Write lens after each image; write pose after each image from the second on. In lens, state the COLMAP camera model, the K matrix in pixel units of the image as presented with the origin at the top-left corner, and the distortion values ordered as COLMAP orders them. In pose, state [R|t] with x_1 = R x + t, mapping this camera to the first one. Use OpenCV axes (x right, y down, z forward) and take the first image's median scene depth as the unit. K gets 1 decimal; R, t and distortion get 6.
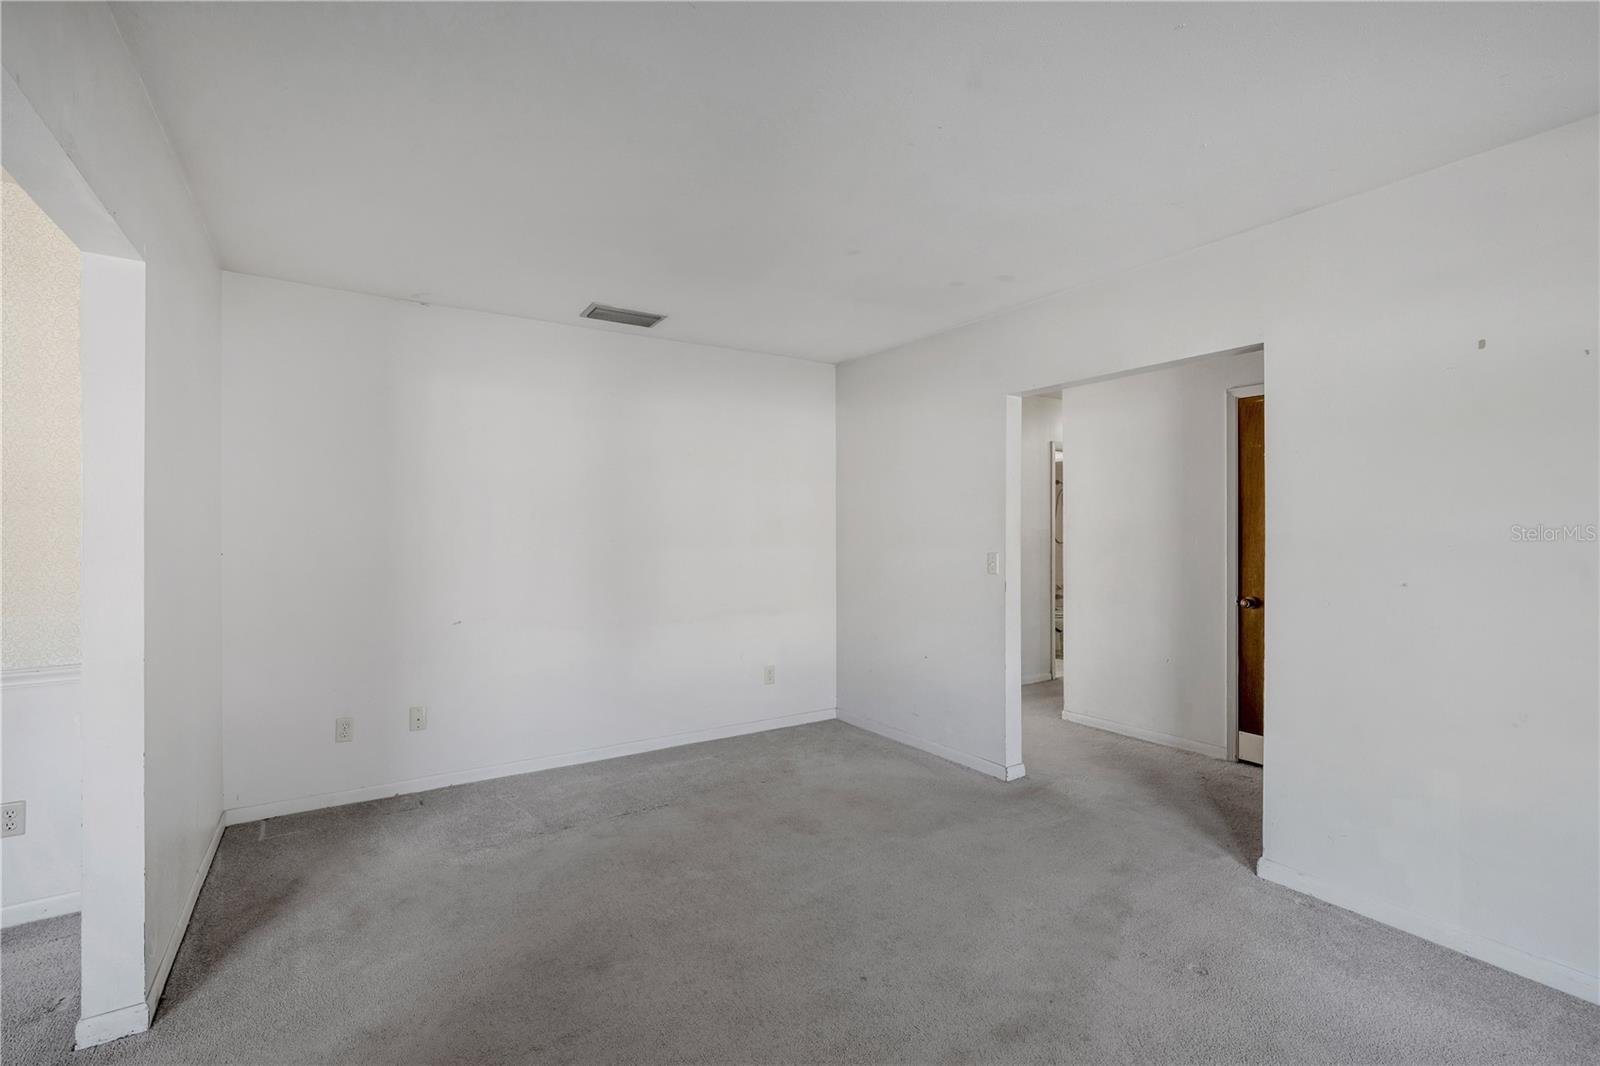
lens RADIAL K [[716.1, 0, 802.5], [0, 716.1, 529.6], [0, 0, 1]] dist [-0.001189, 0.000494]
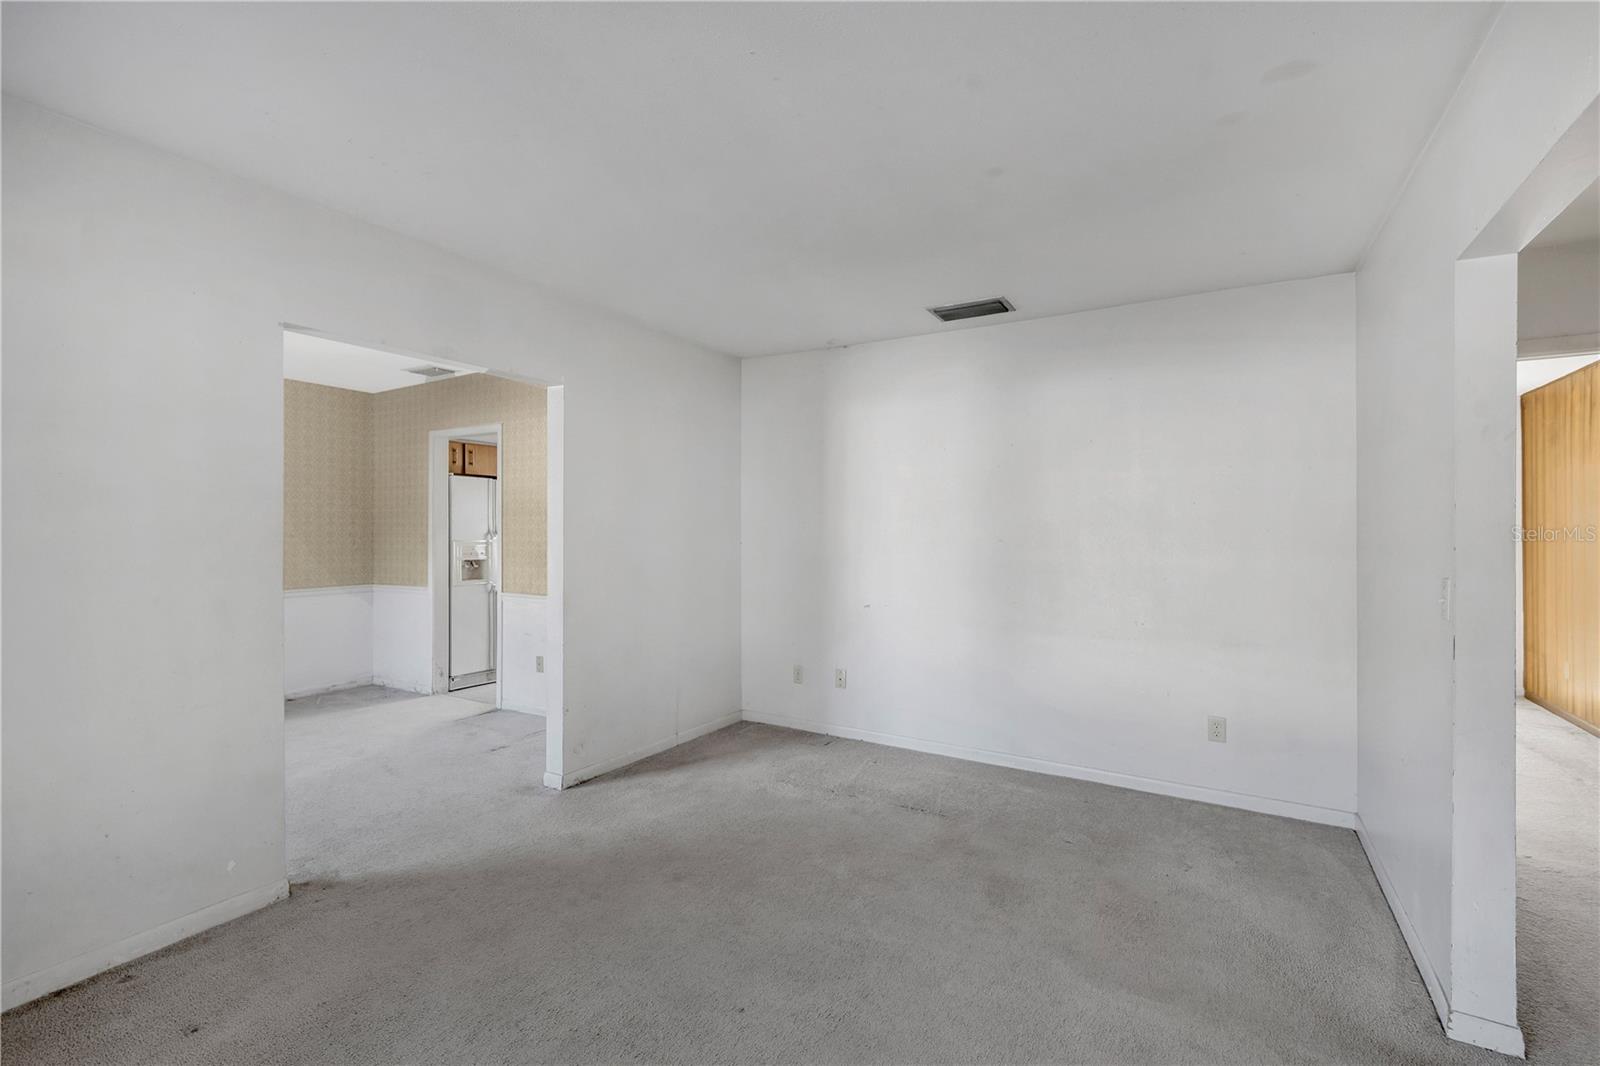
lens RADIAL K [[716.1, 0, 798.6], [0, 716.1, 530.5], [0, 0, 1]] dist [-0.001189, 0.000494]
pose [[0.430641, 0.006709, -0.902498, 0.563360], [-0.004321, 0.999976, 0.005372, -0.002425], [0.902513, 0.001586, 0.430660, 0.391567]]
